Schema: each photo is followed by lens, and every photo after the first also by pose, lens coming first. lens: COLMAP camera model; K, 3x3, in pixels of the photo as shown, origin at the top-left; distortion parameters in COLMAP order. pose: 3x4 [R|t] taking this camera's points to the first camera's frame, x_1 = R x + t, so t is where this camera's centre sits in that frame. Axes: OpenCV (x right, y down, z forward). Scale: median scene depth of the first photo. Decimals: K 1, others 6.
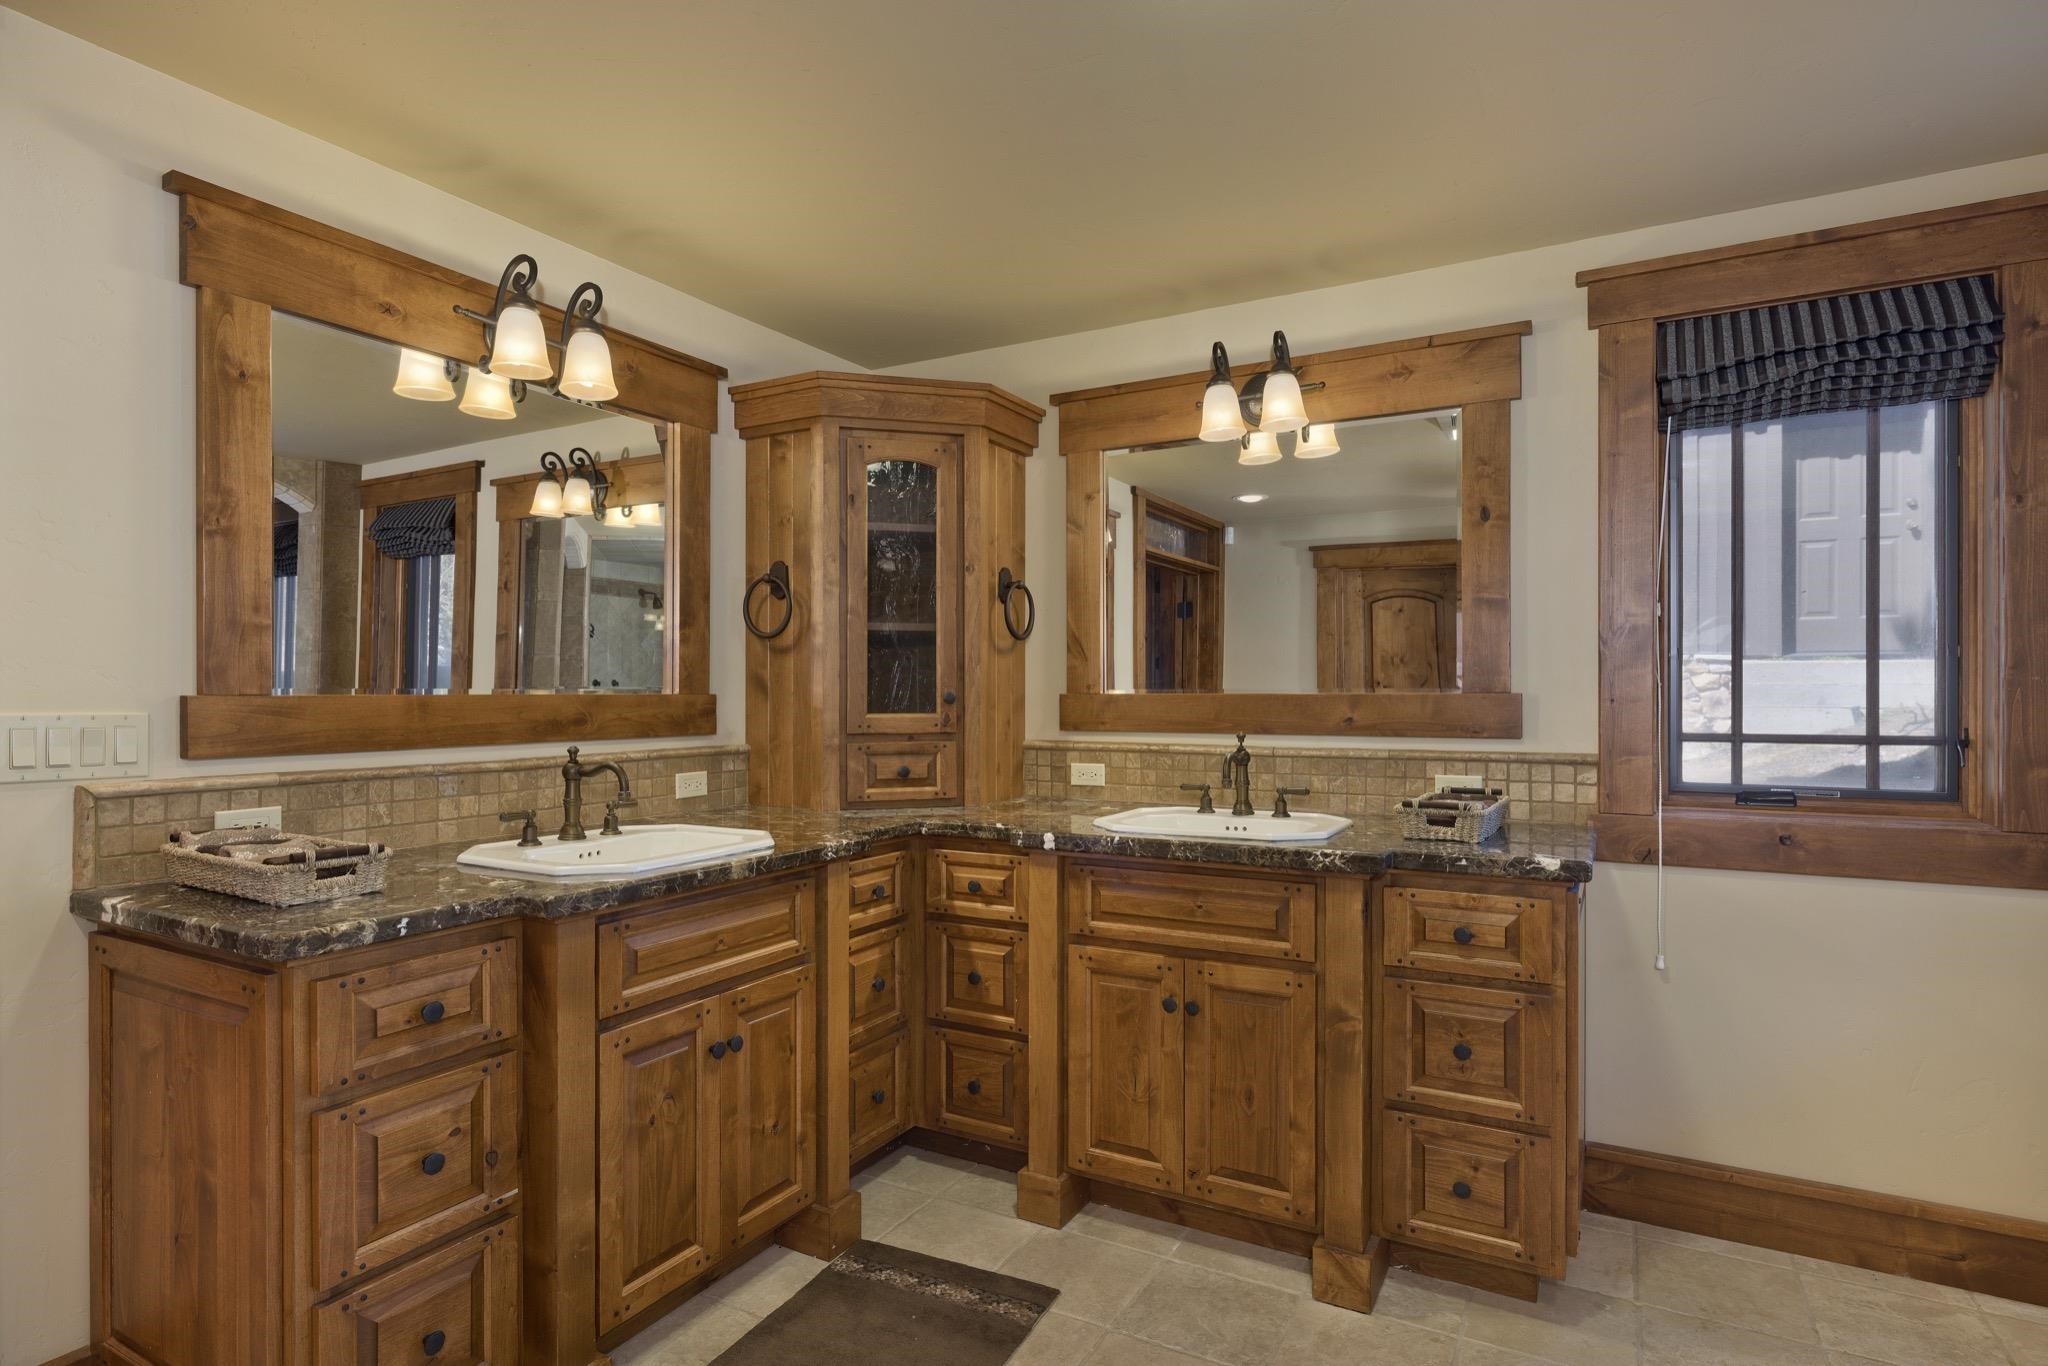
lens RADIAL K [[1088.9, 0, 1024.4], [0, 1088.9, 692.1], [0, 0, 1]] dist [-0.003082, -0.000510]
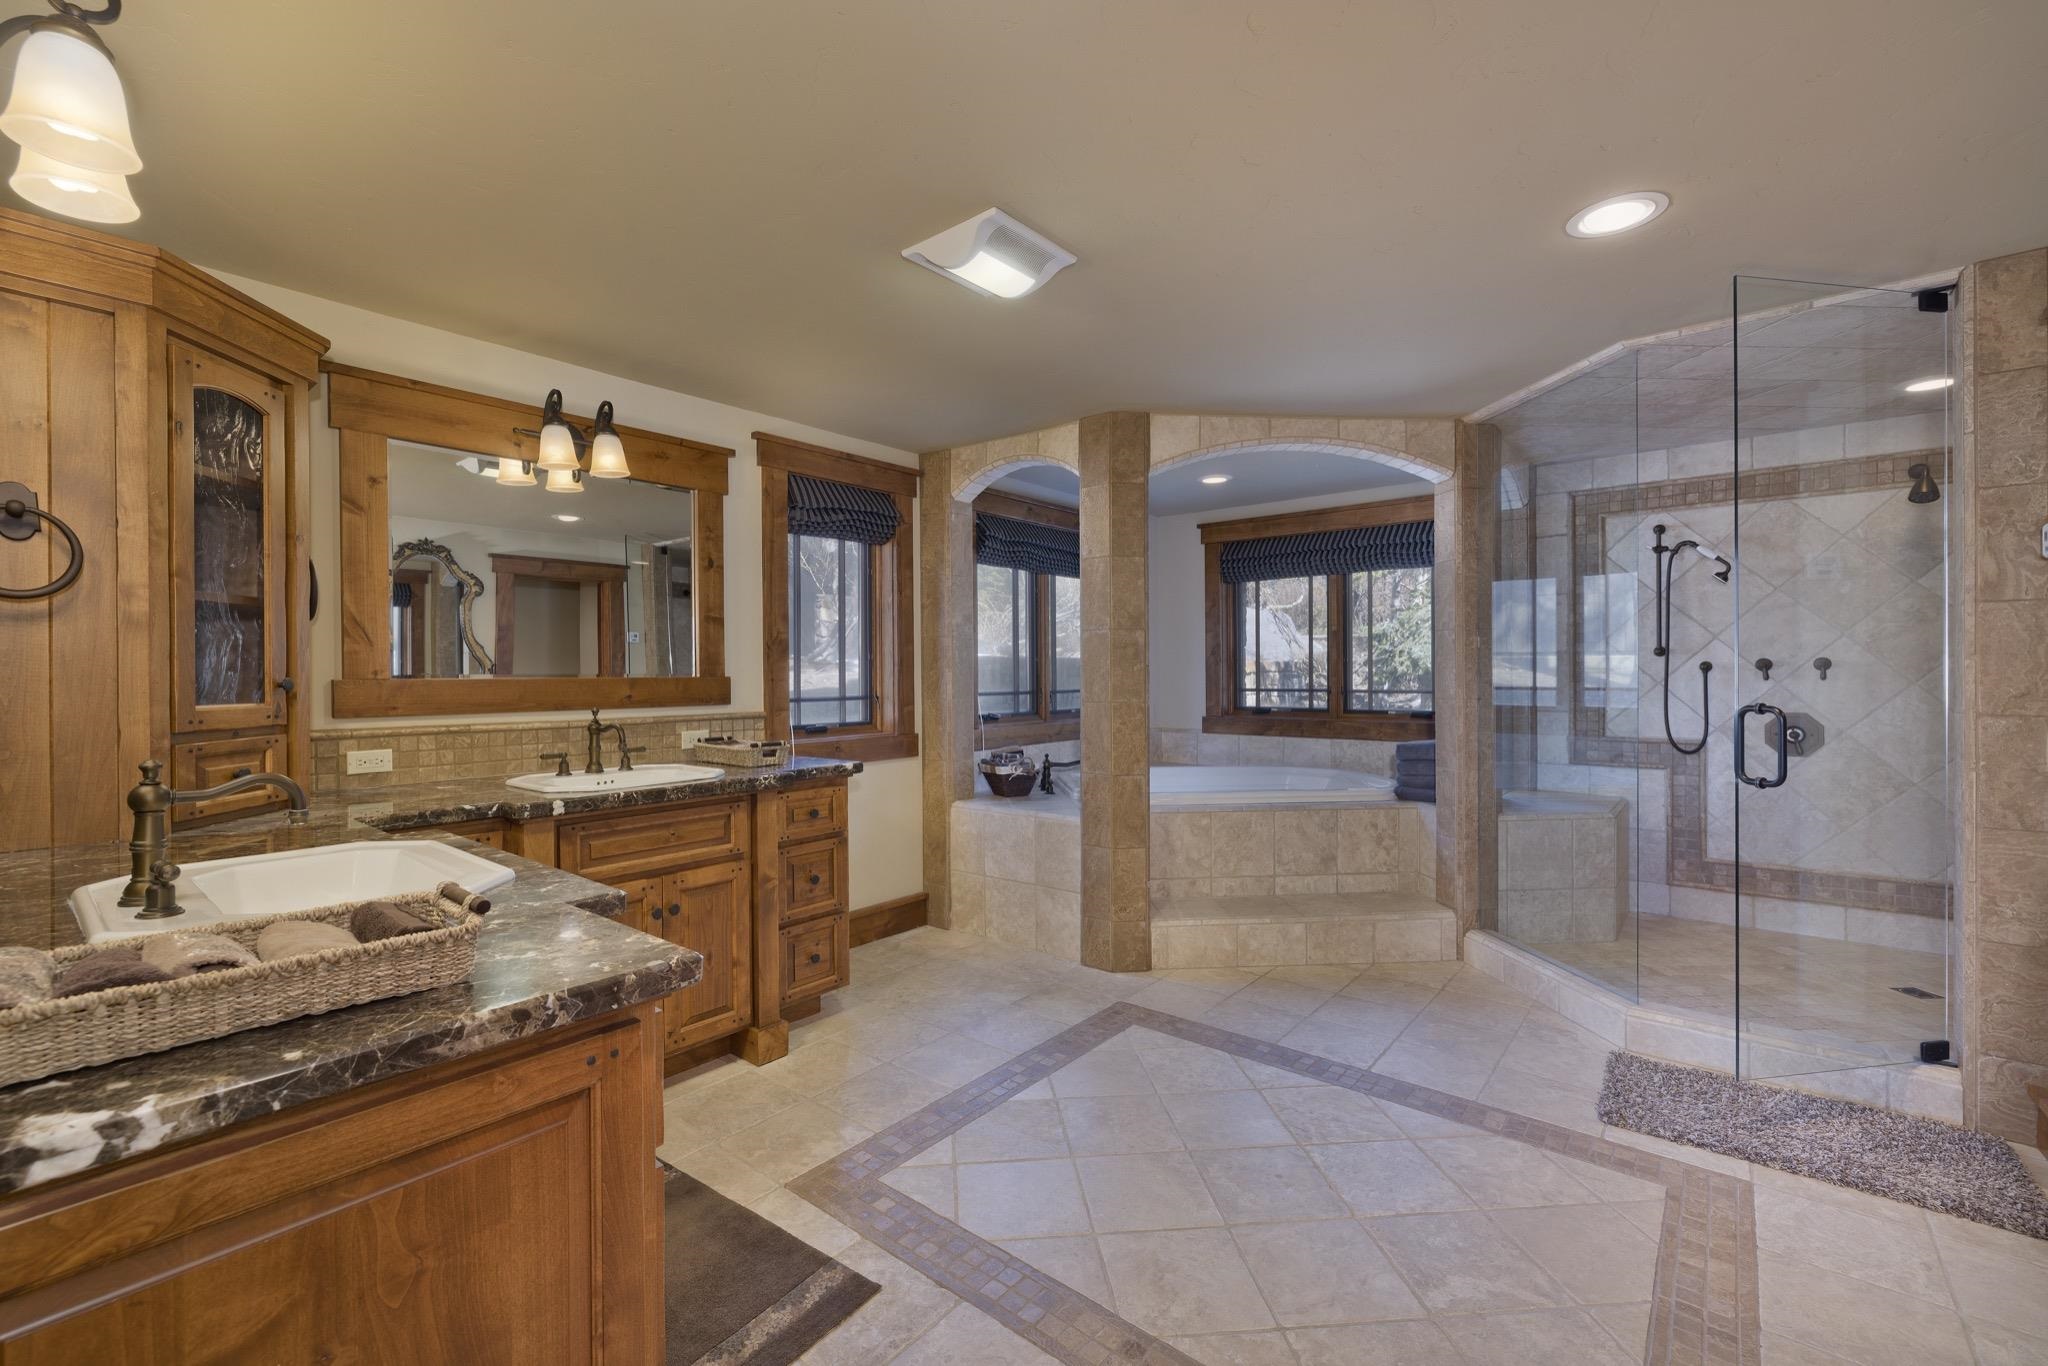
lens RADIAL K [[864.2, 0, 1019.6], [0, 864.2, 678.1], [0, 0, 1]] dist [-0.003865, -0.000704]
pose [[0.167920, -0.003611, 0.985794, -0.743479], [0.006970, 0.999973, 0.002476, 0.002948], [-0.985776, 0.006455, 0.167941, 0.354730]]
